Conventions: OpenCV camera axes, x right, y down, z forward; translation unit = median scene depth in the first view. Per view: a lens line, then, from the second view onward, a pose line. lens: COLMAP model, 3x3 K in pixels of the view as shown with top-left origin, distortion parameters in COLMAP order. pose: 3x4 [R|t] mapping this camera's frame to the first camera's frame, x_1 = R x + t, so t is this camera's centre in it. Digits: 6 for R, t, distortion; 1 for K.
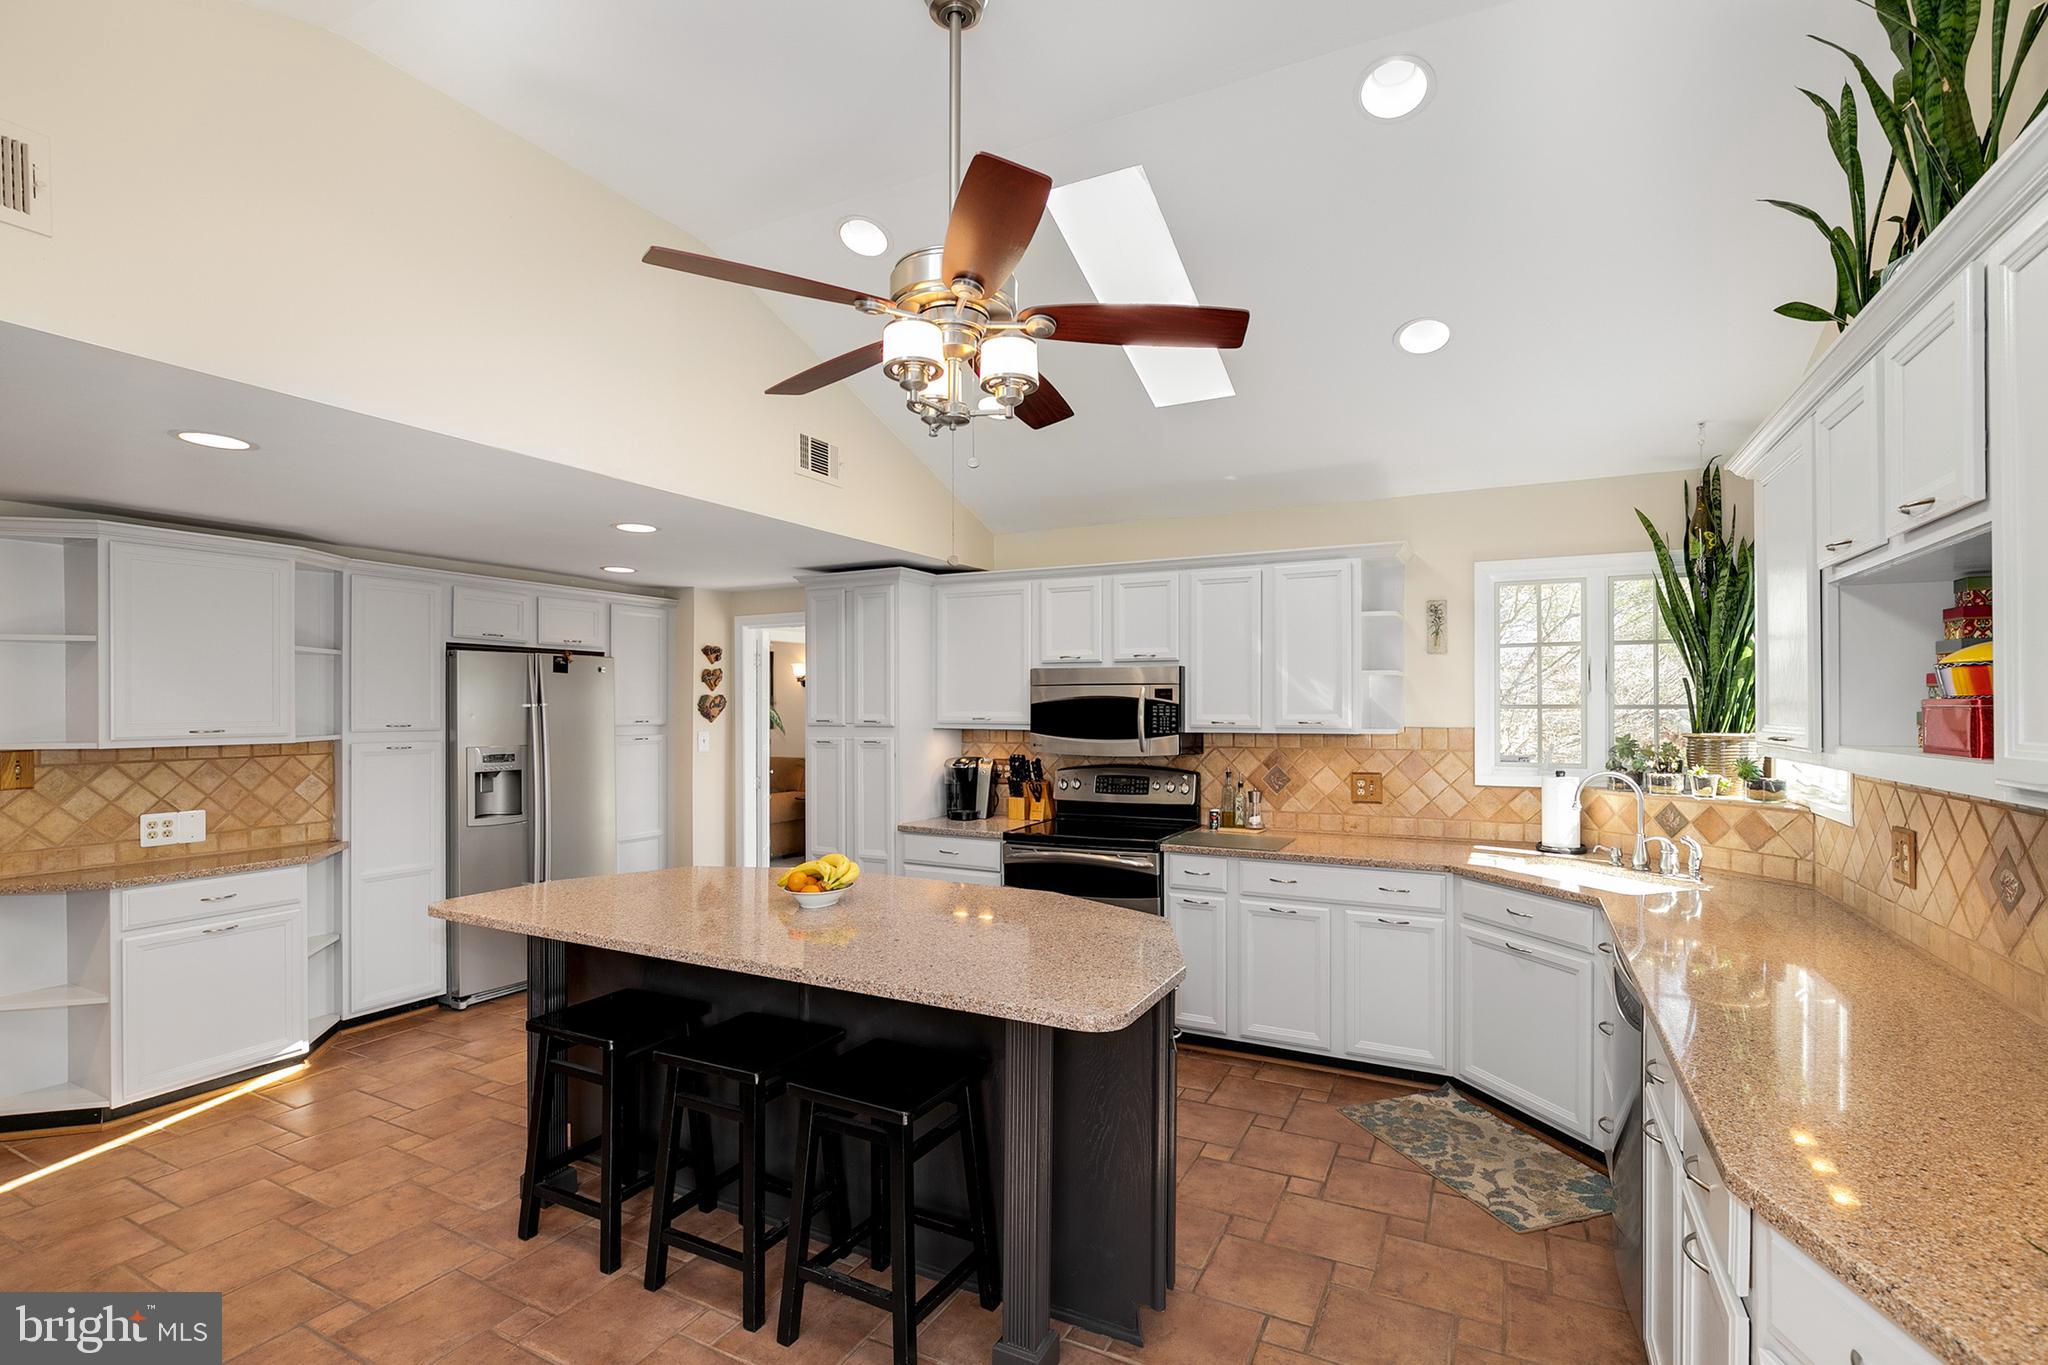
lens RADIAL K [[955.1, 0, 1024.0], [0, 955.1, 682.5], [0, 0, 1]] dist [-0.001662, -0.000440]
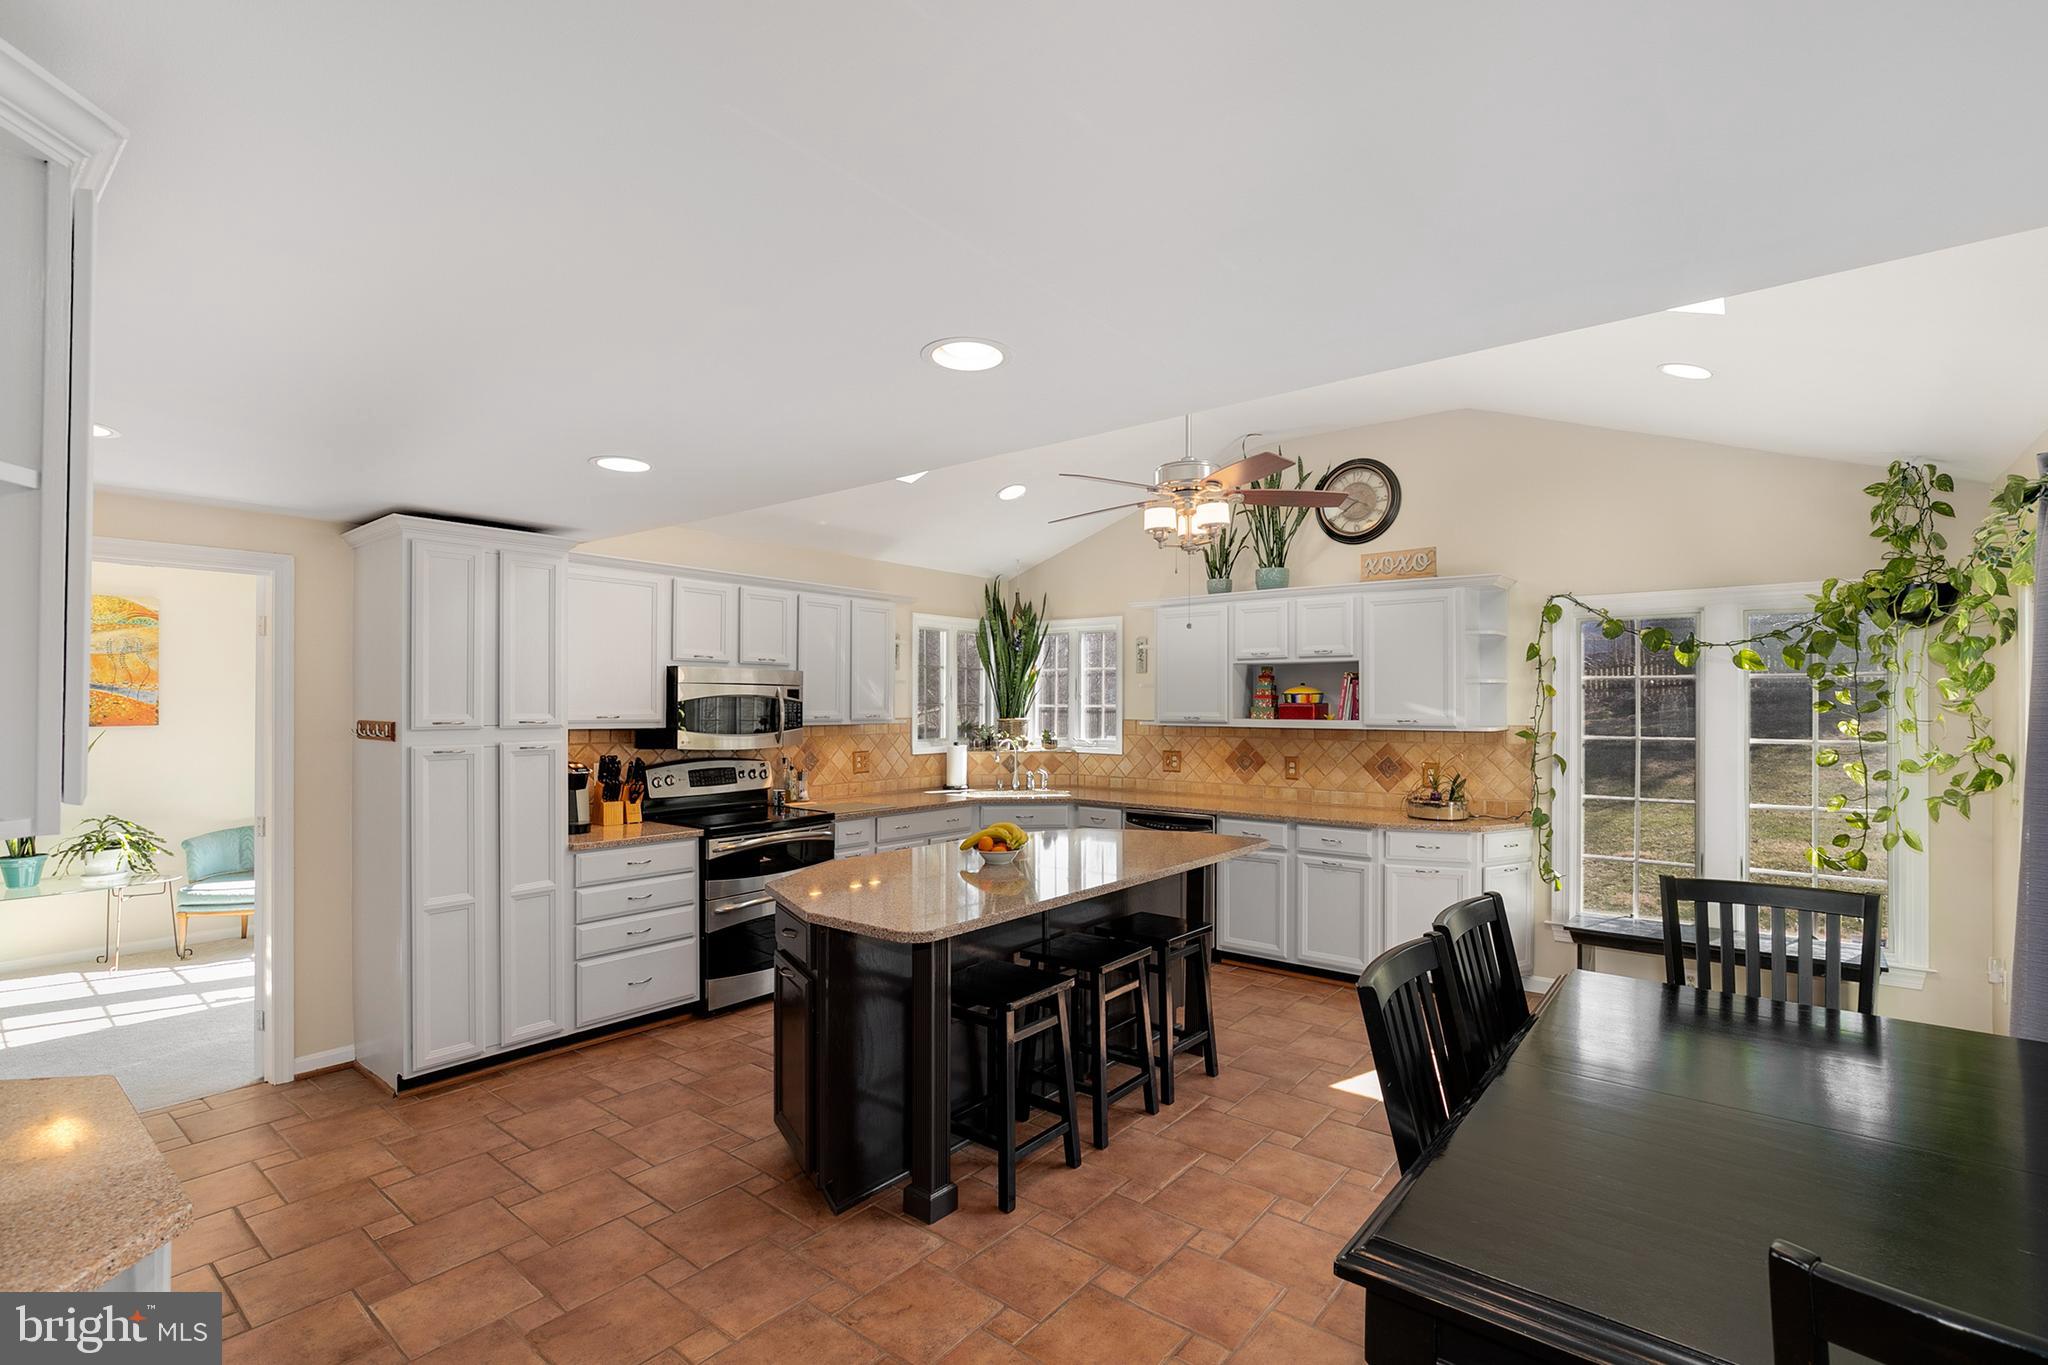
lens RADIAL K [[931.1, 0, 1043.2], [0, 931.1, 704.7], [0, 0, 1]] dist [-0.003242, -0.000635]
pose [[0.173262, 0.000655, 0.984876, -0.987641], [-0.027878, 0.999602, 0.004239, 0.012447], [-0.984481, -0.028190, 0.173211, 0.518408]]
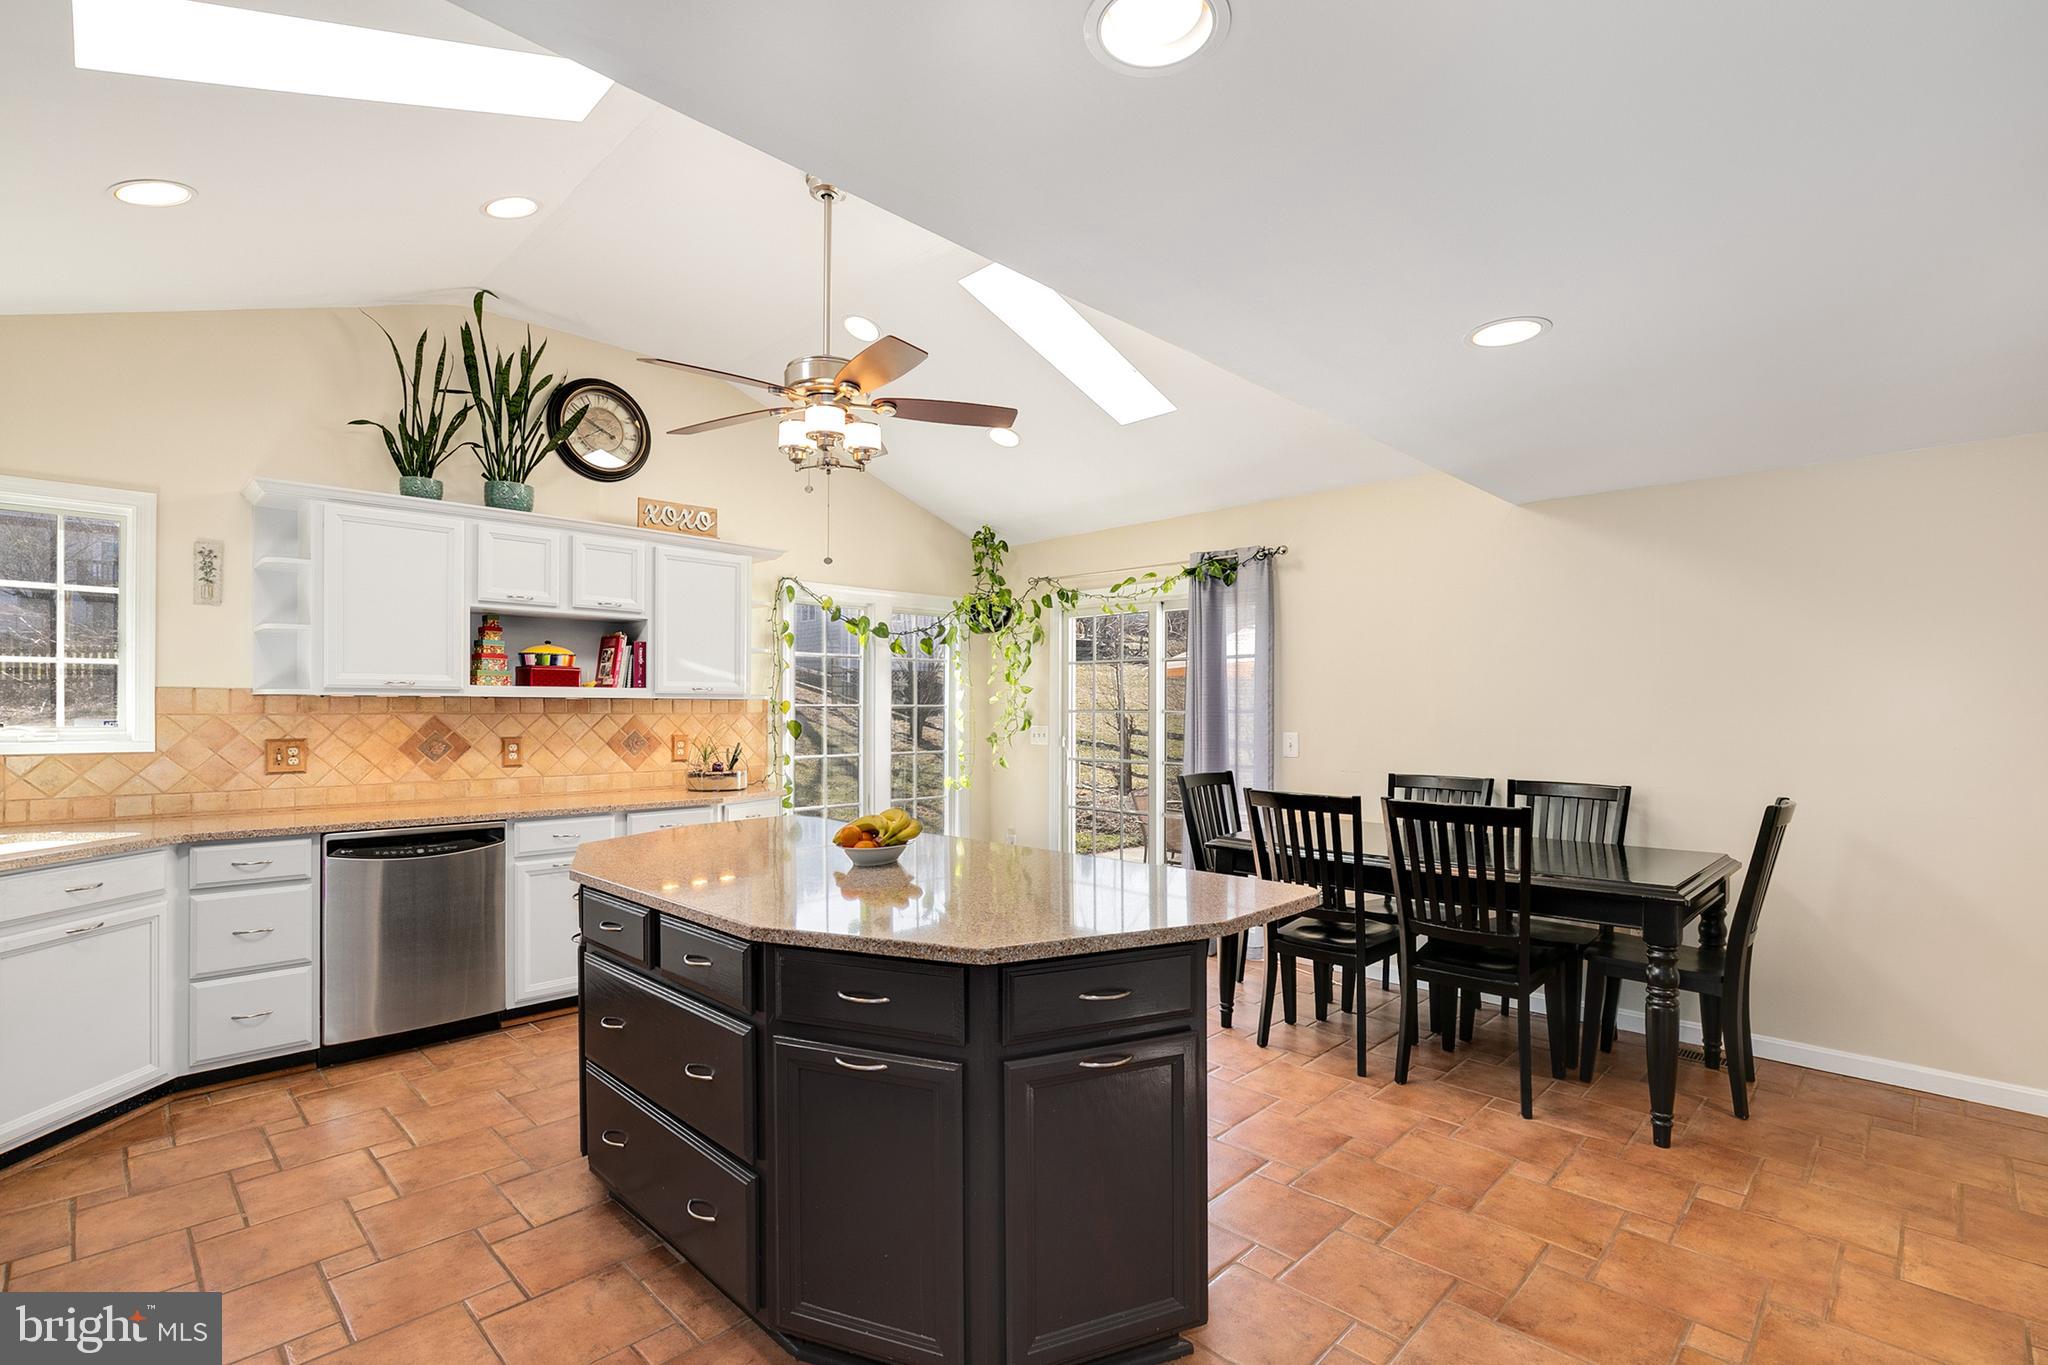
lens RADIAL K [[931.1, 0, 1043.2], [0, 931.1, 704.7], [0, 0, 1]] dist [-0.003242, -0.000635]
pose [[-0.959187, -0.001537, 0.282767, -0.428851], [-0.009779, 0.999567, -0.027738, 0.072456], [-0.282602, -0.029371, -0.958787, 1.233980]]
